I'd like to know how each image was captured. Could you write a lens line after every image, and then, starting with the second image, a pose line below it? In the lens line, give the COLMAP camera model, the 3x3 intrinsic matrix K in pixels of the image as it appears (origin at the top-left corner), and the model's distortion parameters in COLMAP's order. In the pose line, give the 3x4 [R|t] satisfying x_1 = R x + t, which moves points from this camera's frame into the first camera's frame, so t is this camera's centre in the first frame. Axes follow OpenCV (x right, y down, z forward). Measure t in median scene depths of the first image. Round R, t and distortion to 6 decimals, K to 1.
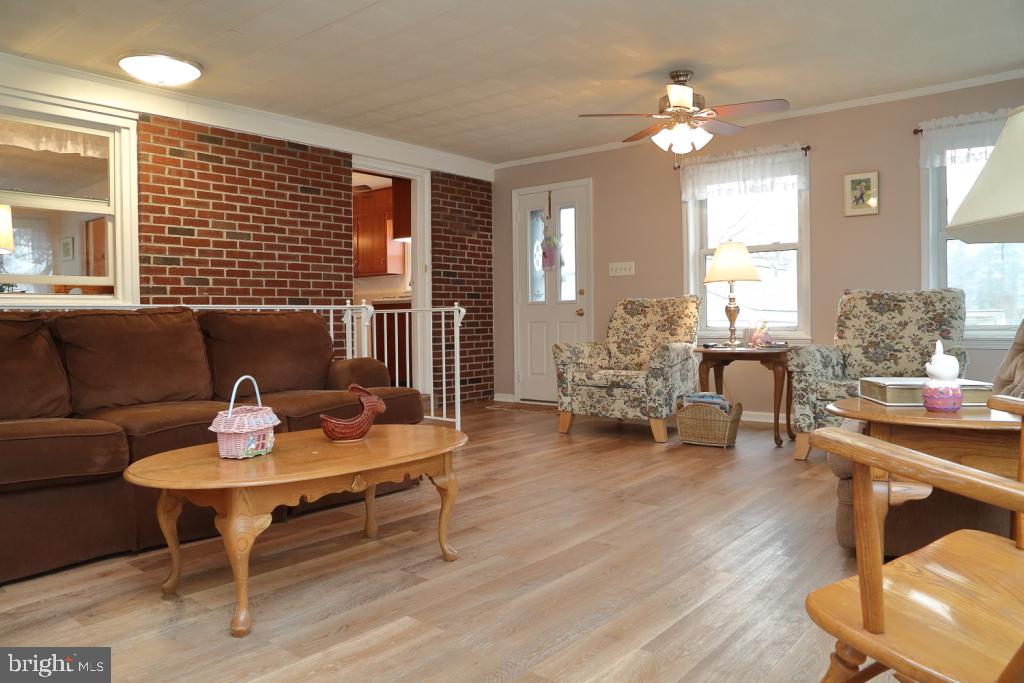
lens RADIAL K [[710.2, 0, 517.2], [0, 710.2, 342.3], [0, 0, 1]] dist [-0.088613, 0.030666]
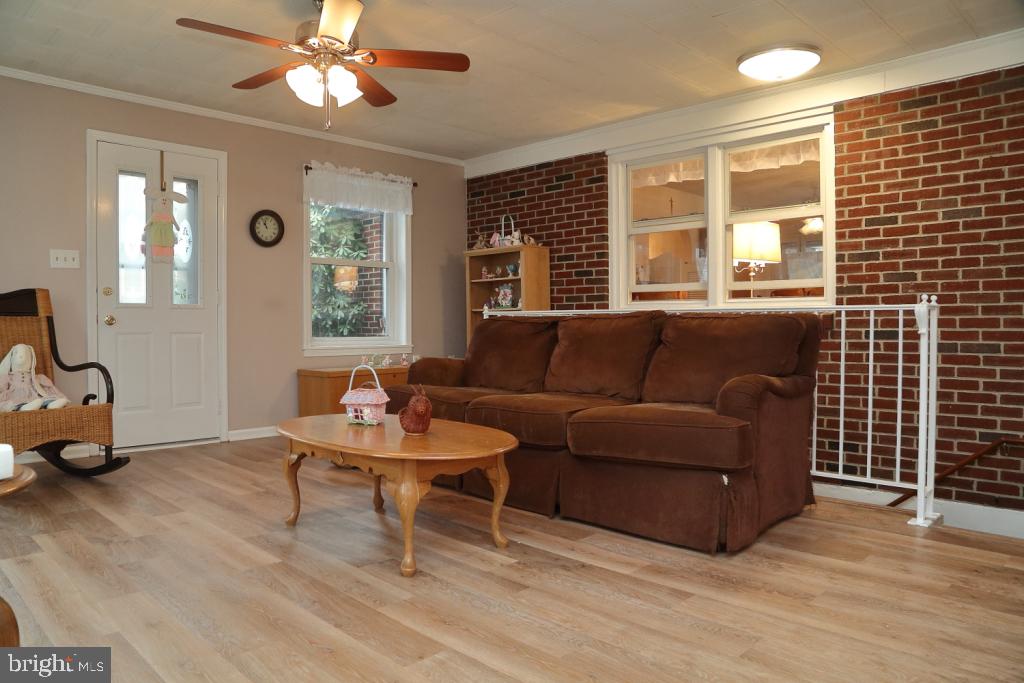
lens RADIAL K [[710.2, 0, 510.5], [0, 710.2, 336.0], [0, 0, 1]] dist [-0.088613, 0.030666]
pose [[-0.095885, 0.026862, -0.995030, 0.435136], [-0.030555, 0.999085, 0.029916, -0.027183], [0.994923, 0.033271, -0.094977, 0.629830]]
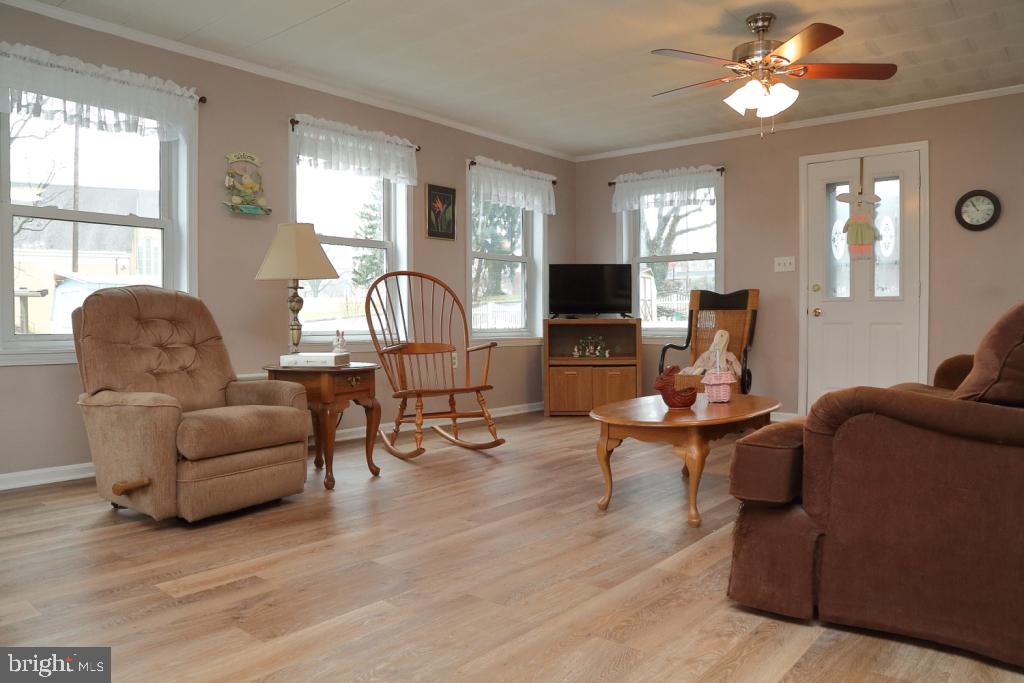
lens RADIAL K [[710.2, 0, 501.4], [0, 710.2, 342.4], [0, 0, 1]] dist [-0.088613, 0.030666]
pose [[-0.999387, 0.011607, 0.033034, 0.020740], [0.013685, 0.997896, 0.063381, -0.033987], [-0.032229, 0.063794, -0.997443, 1.152987]]
